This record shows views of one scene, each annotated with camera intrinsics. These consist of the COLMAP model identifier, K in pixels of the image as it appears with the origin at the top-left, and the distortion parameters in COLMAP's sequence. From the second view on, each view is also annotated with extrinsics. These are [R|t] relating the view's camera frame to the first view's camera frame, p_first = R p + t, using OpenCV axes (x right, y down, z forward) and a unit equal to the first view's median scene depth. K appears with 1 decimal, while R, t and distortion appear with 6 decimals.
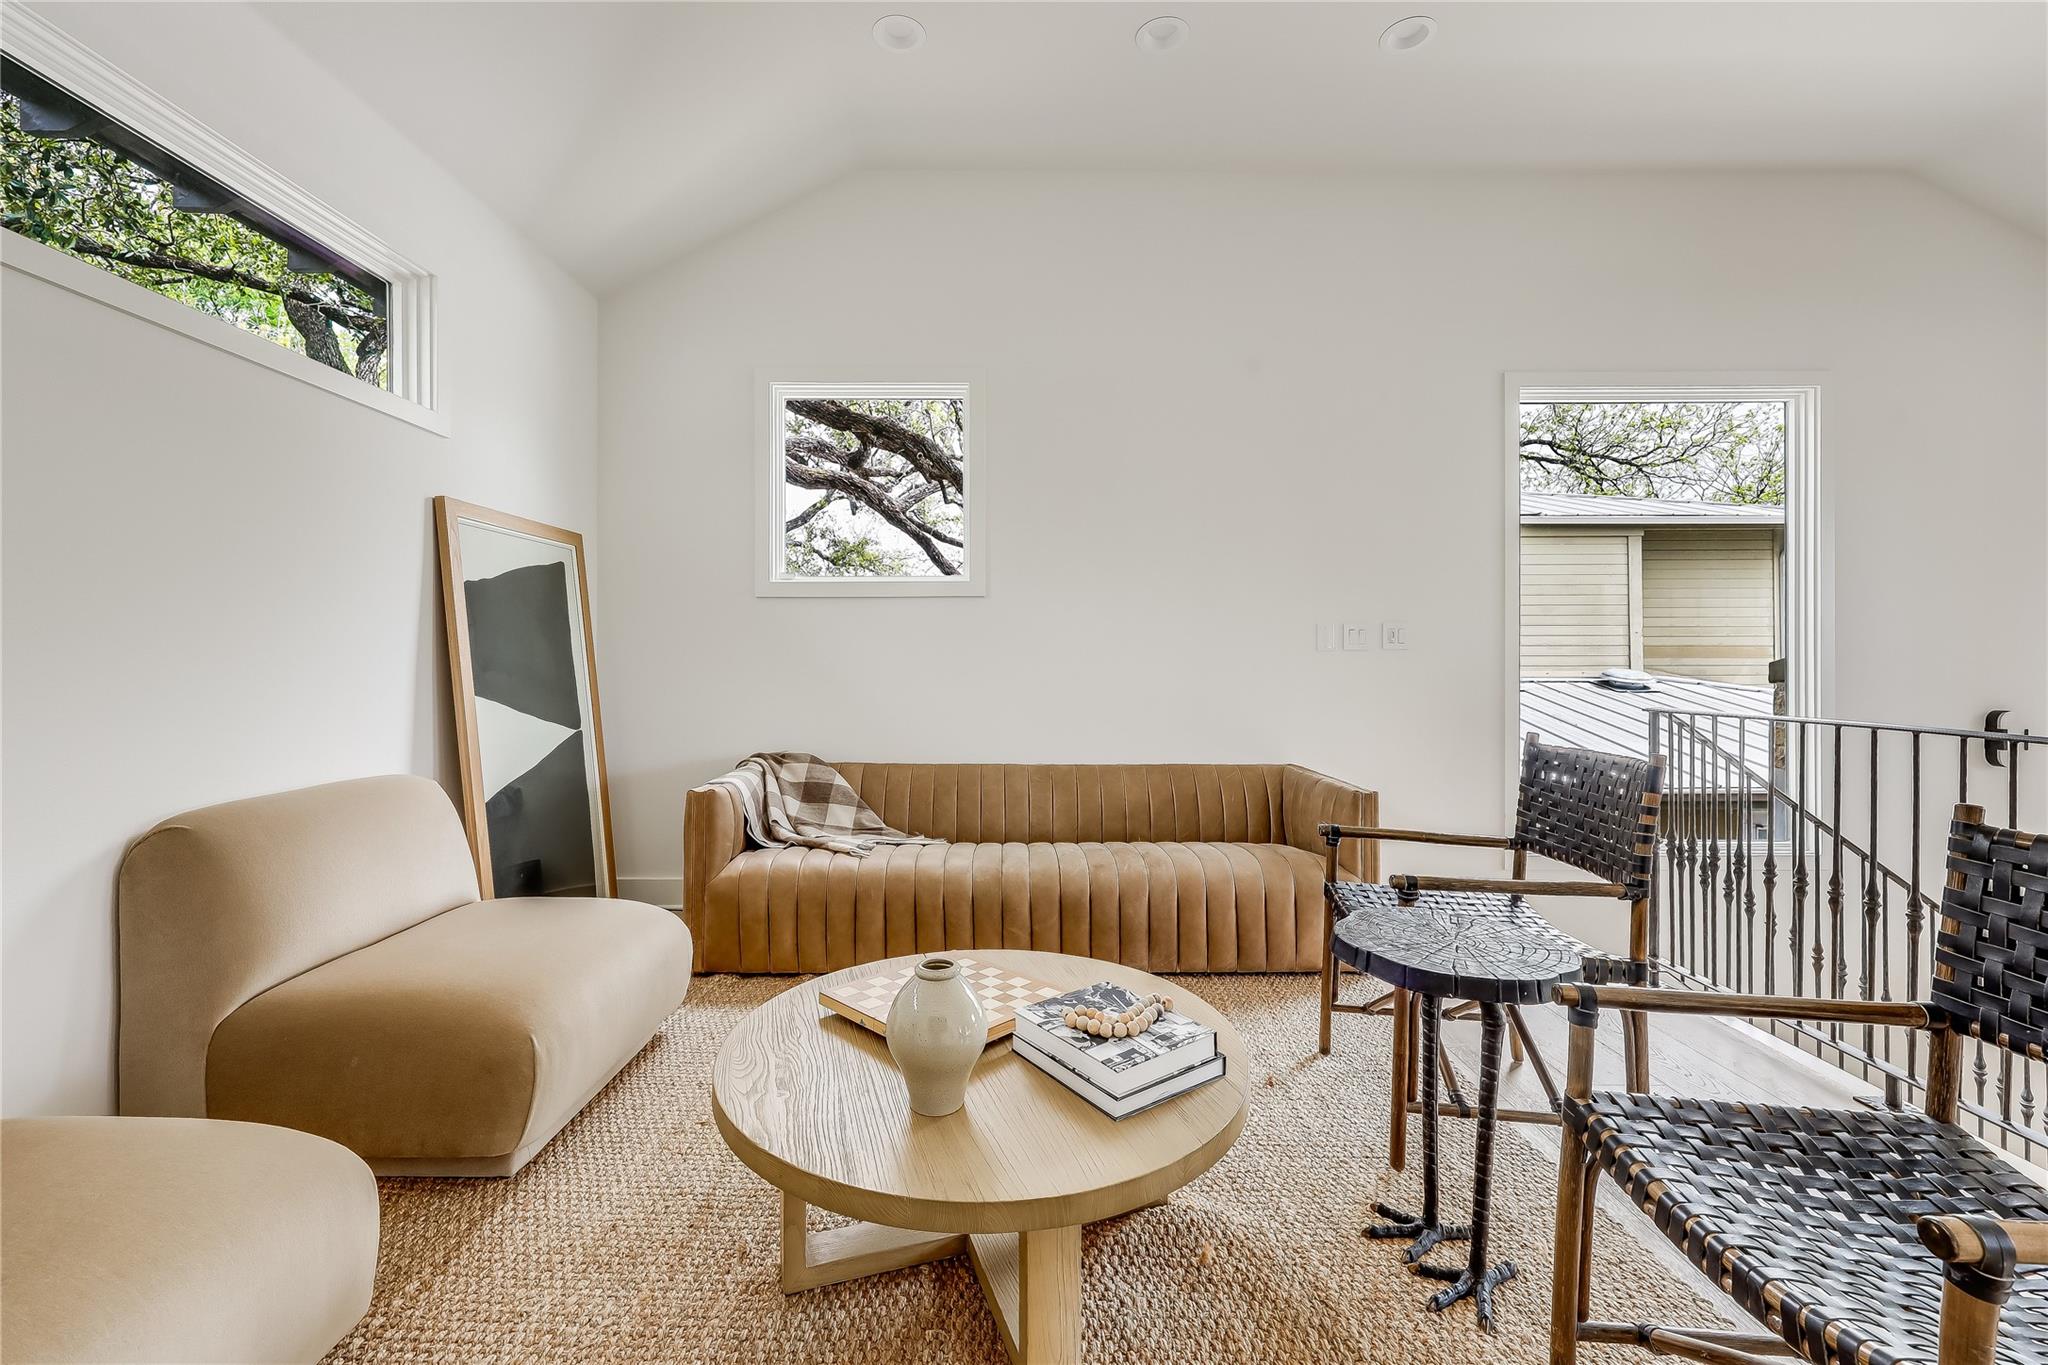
lens RADIAL K [[867.1, 0, 1027.0], [0, 867.1, 660.2], [0, 0, 1]] dist [0.000940, 0.000128]
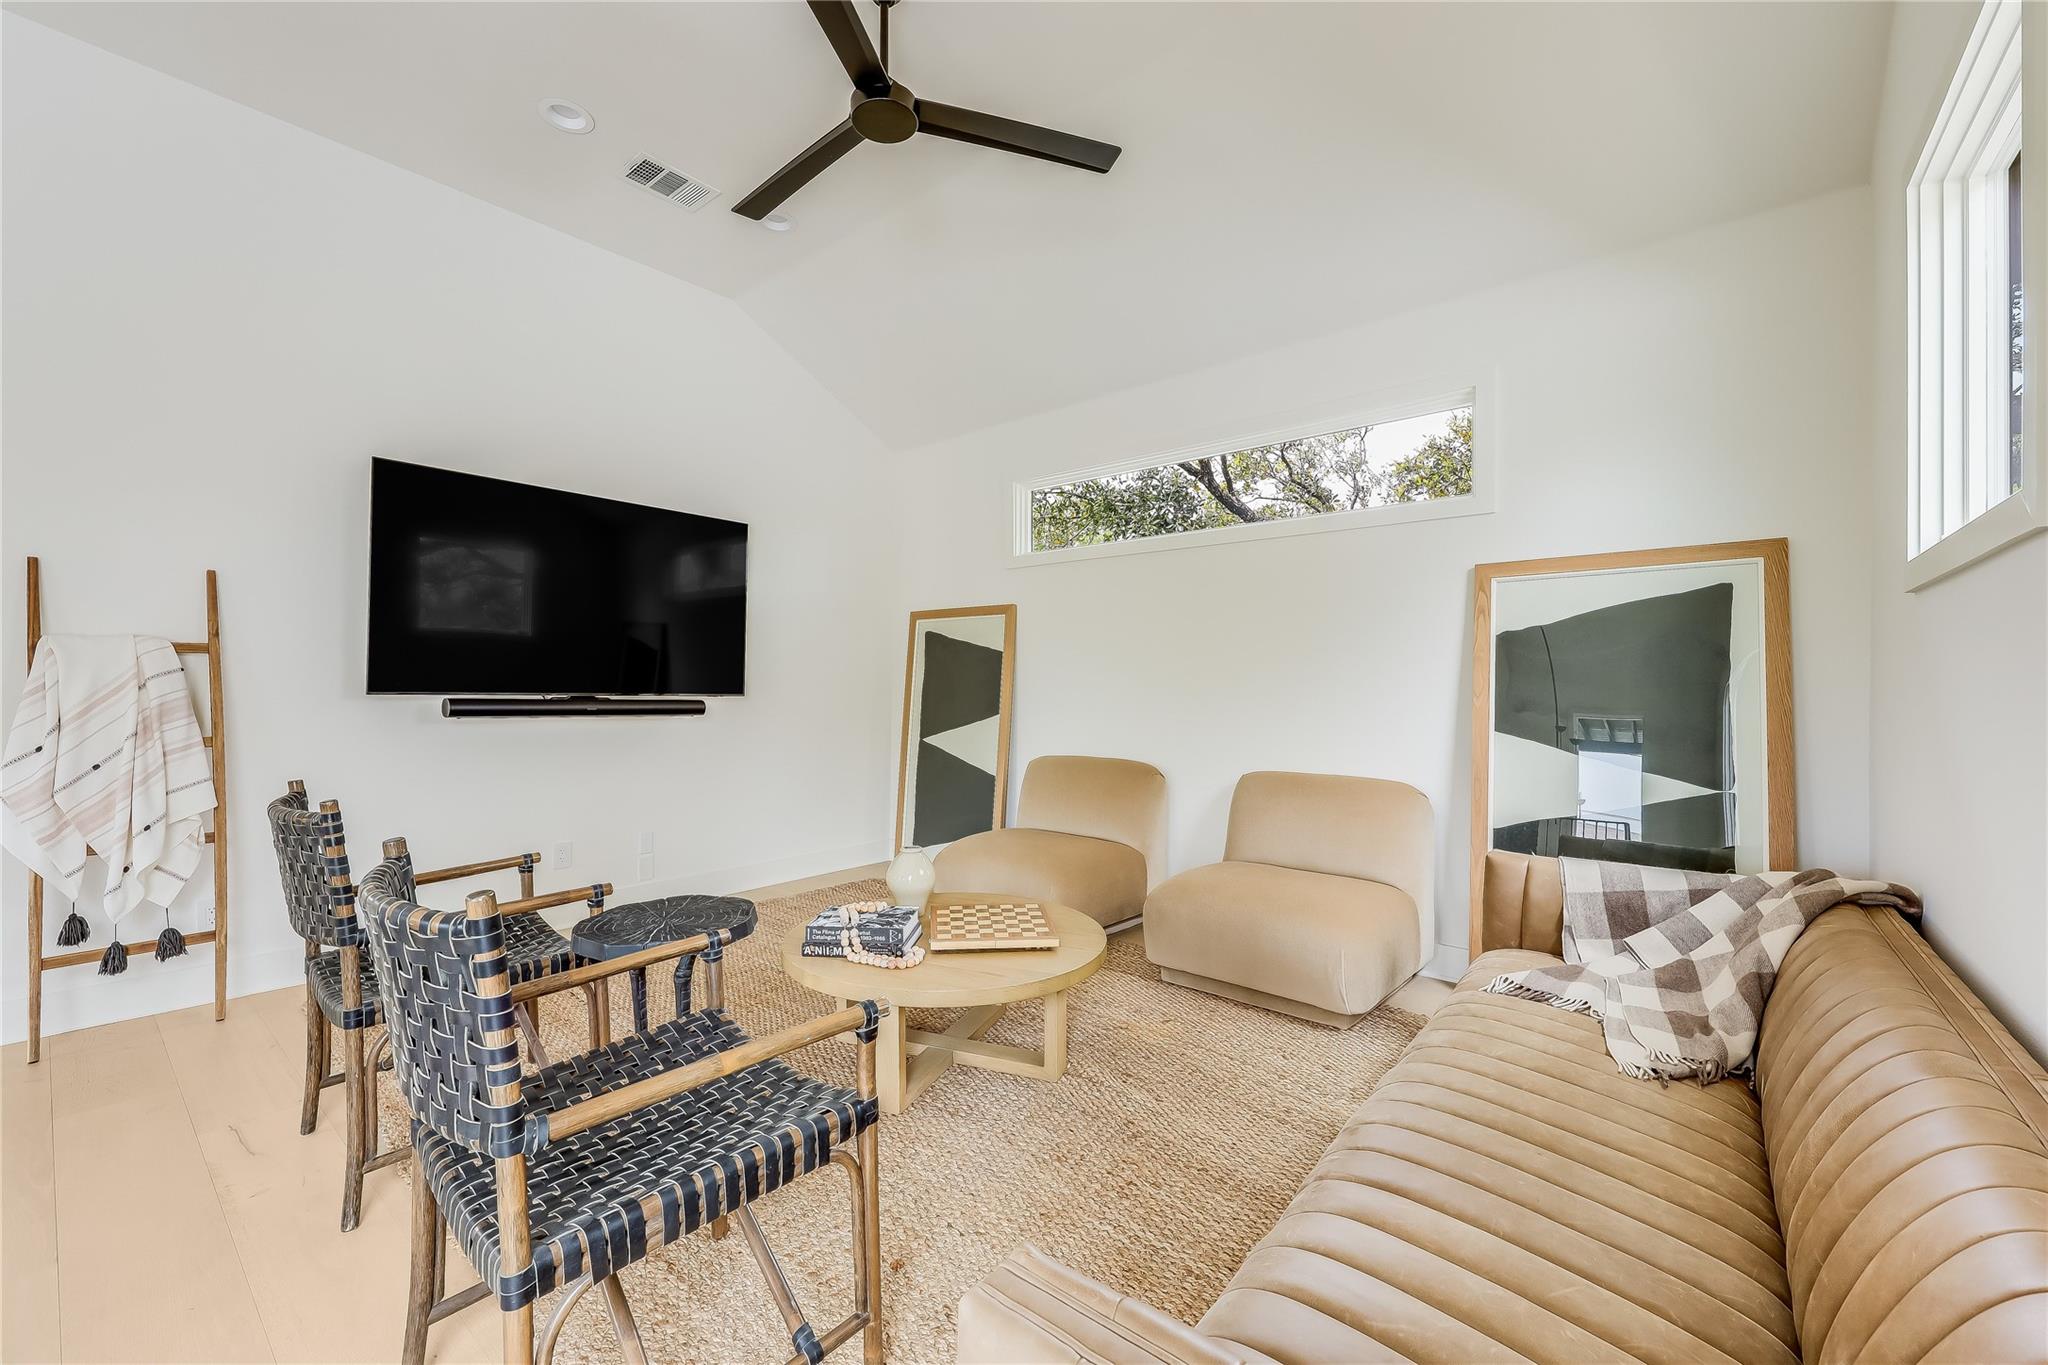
lens RADIAL K [[817.1, 0, 974.6], [0, 817.1, 683.3], [0, 0, 1]] dist [0.000055, -0.000024]
pose [[-0.665063, -0.005338, -0.746768, 0.511383], [-0.005486, 0.999982, -0.002262, -0.014081], [0.746767, 0.002592, -0.665081, 0.990893]]
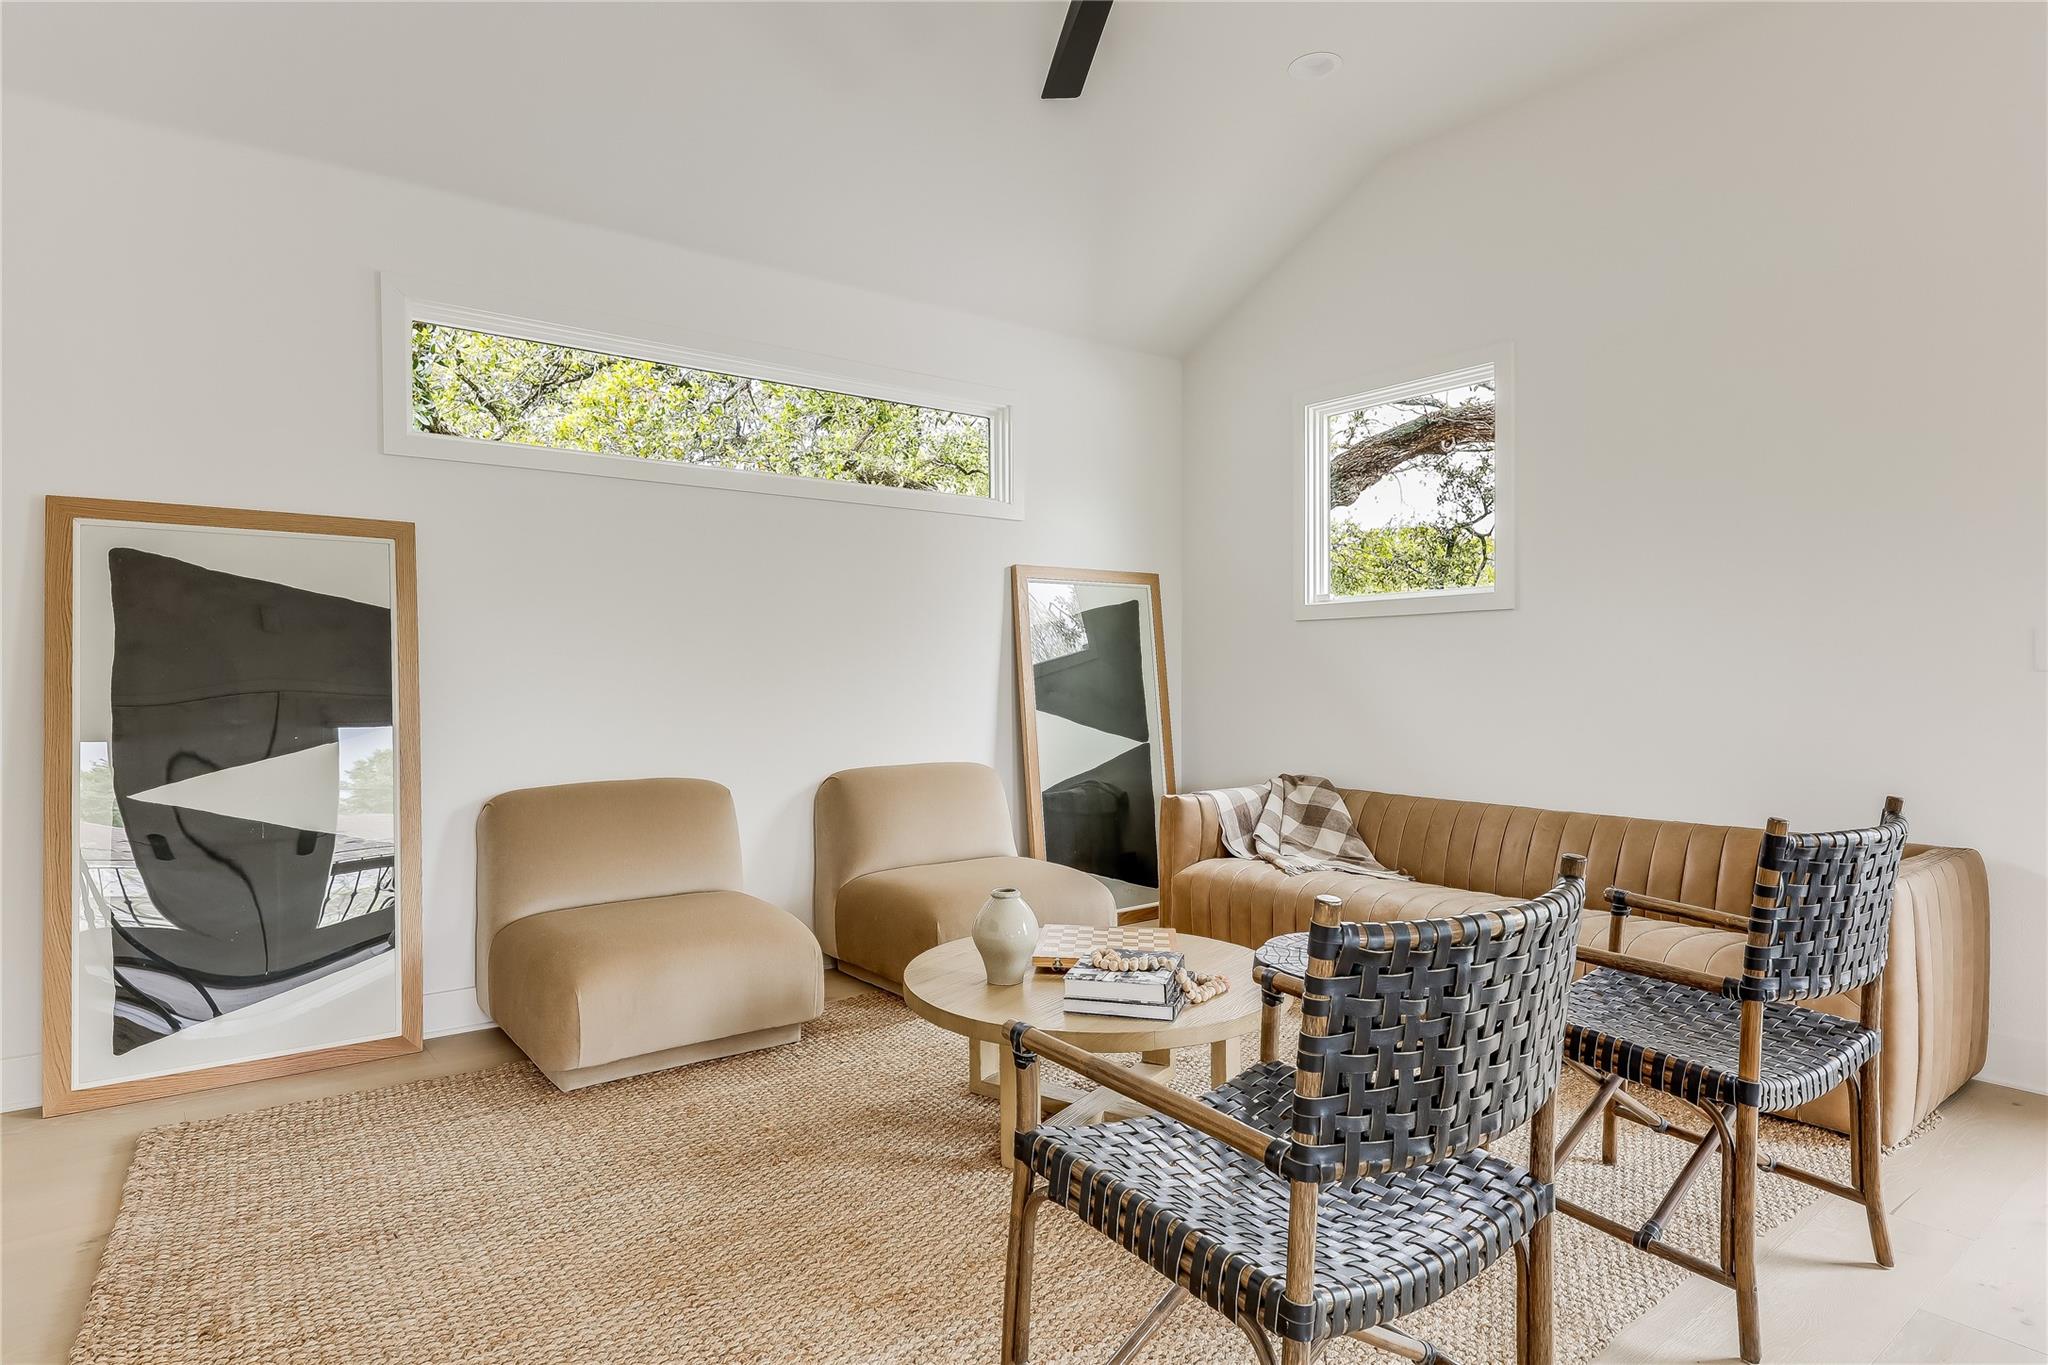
lens RADIAL K [[1154.4, 0, 1024.0], [0, 1154.4, 682.5], [0, 0, 1]] dist [0.001803, 0.000304]
pose [[0.609956, 0.001671, -0.792433, 0.621371], [0.002032, 0.999991, 0.003673, -0.007339], [0.792433, -0.003850, 0.609947, -0.080760]]
